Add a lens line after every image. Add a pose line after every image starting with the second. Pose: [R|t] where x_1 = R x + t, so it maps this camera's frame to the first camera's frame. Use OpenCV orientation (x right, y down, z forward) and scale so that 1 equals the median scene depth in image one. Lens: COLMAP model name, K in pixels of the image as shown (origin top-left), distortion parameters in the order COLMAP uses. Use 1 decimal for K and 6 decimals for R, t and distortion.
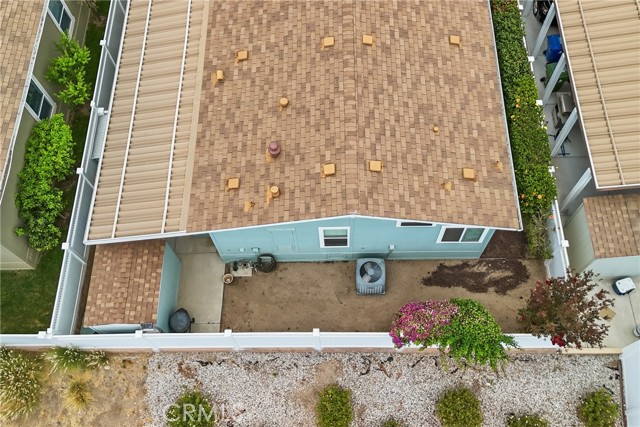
lens RADIAL K [[517.0, 0, 291.5], [0, 517.0, 212.4], [0, 0, 1]] dist [0.095963, -0.106754]
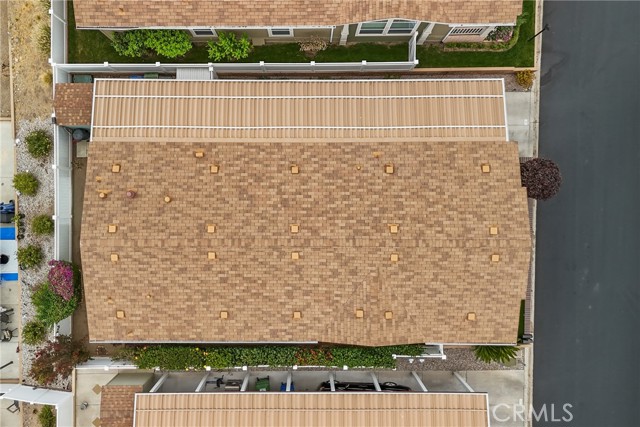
lens RADIAL K [[426.3, 0, 319.4], [0, 426.3, 181.6], [0, 0, 1]] dist [0.049855, -0.047676]
pose [[0.016995, 0.999818, 0.008674, -0.069261], [-0.927778, 0.012535, 0.372923, -1.084757], [0.372747, -0.014385, 0.927822, -0.002630]]
